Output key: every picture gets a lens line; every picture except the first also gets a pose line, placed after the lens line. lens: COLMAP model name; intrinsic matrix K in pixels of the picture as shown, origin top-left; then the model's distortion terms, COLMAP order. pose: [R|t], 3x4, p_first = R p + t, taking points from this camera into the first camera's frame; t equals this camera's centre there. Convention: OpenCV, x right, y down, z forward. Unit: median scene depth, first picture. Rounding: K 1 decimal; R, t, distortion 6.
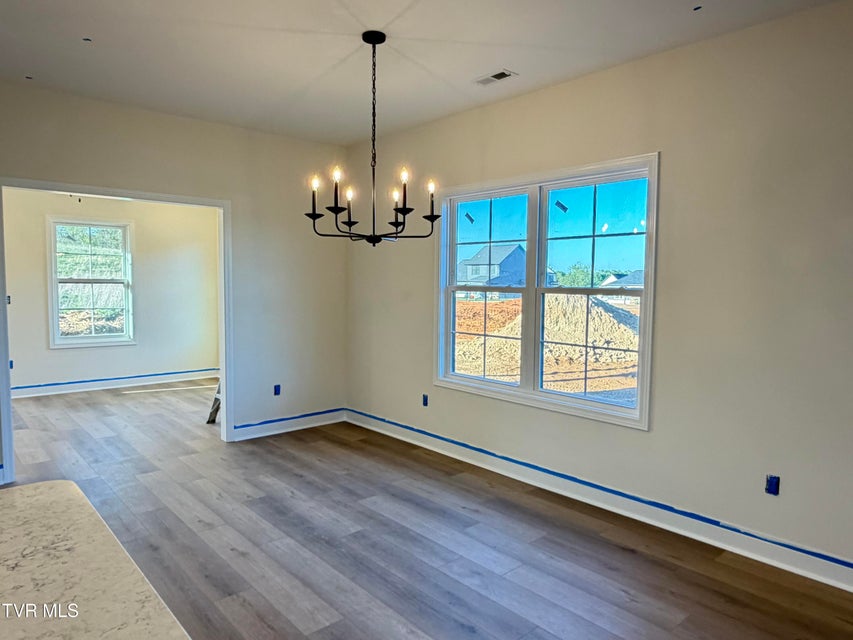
lens RADIAL K [[583.8, 0, 425.2], [0, 583.8, 320.8], [0, 0, 1]] dist [-0.001590, -0.000543]
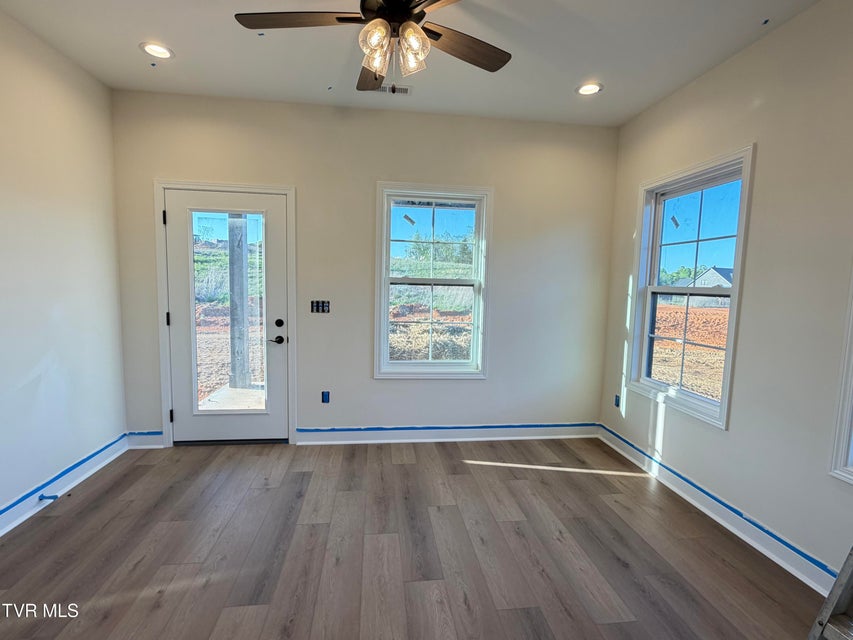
lens RADIAL K [[400.0, 0, 425.9], [0, 400.0, 320.0], [0, 0, 1]] dist [0.000017, 0.000000]
pose [[0.828935, 0.058904, -0.556234, -0.085150], [-0.050078, 0.998261, 0.031084, -0.009791], [0.557098, 0.002089, 0.830444, 0.163606]]
